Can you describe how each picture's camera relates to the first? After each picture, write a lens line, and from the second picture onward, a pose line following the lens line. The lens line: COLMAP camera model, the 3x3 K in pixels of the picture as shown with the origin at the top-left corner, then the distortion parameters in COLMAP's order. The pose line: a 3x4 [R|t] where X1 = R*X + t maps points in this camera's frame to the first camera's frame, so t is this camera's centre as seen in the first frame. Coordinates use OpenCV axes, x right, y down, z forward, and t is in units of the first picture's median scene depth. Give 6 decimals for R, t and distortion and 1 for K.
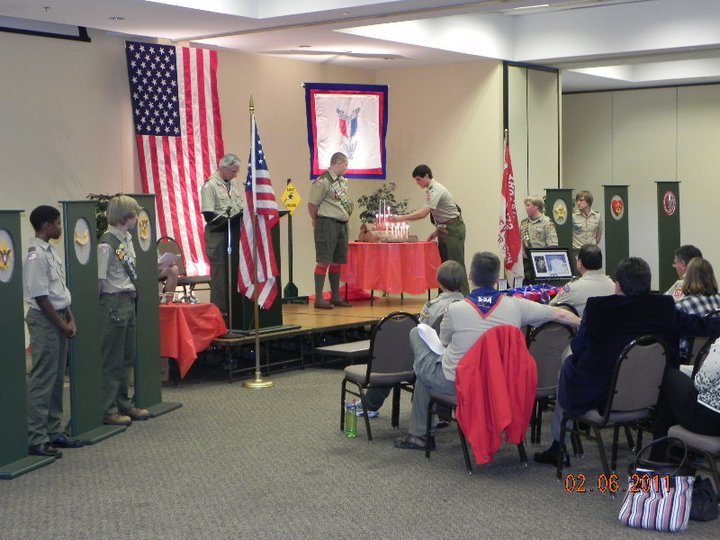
lens RADIAL K [[1214.2, 0, 338.1], [0, 1214.2, 247.2], [0, 0, 1]] dist [0.044144, 0.023473]
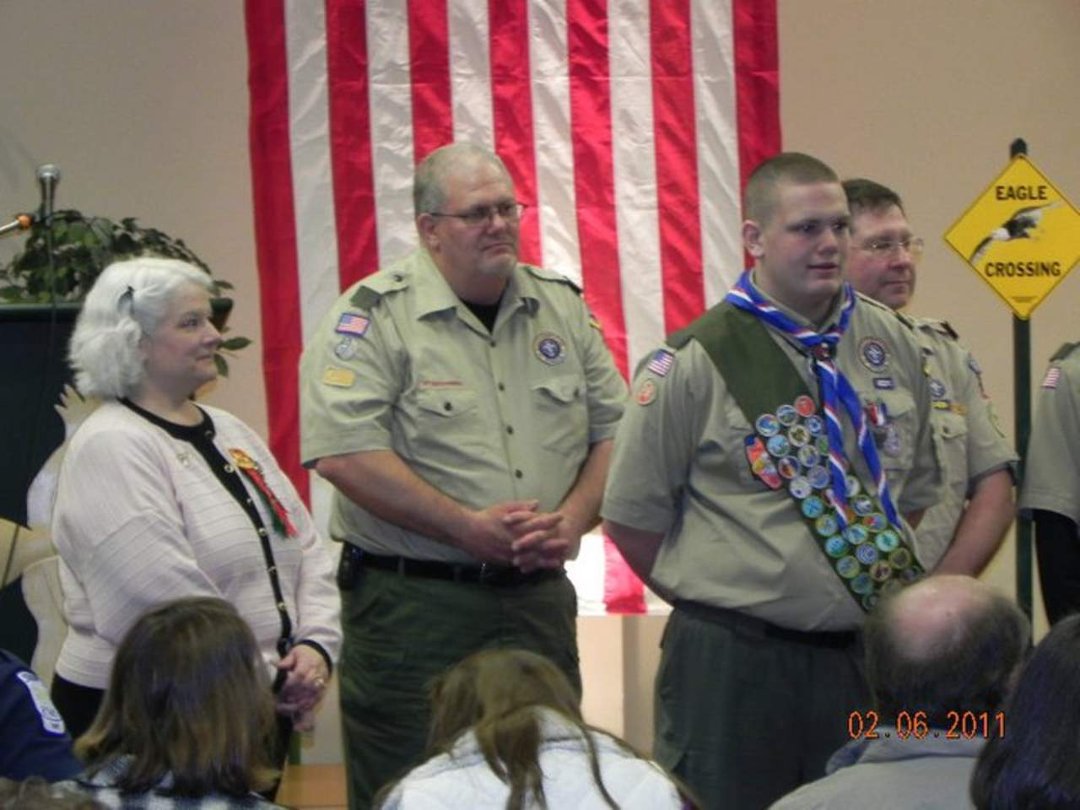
lens RADIAL K [[5675.4, 0, 540.0], [0, 5675.4, 405.0], [0, 0, 1]] dist [-0.001205, 15.381347]
pose [[0.784003, 0.022072, -0.620364, 0.523485], [-0.022742, 0.999718, 0.006828, -0.017175], [0.620340, 0.008755, 0.784284, 0.211391]]
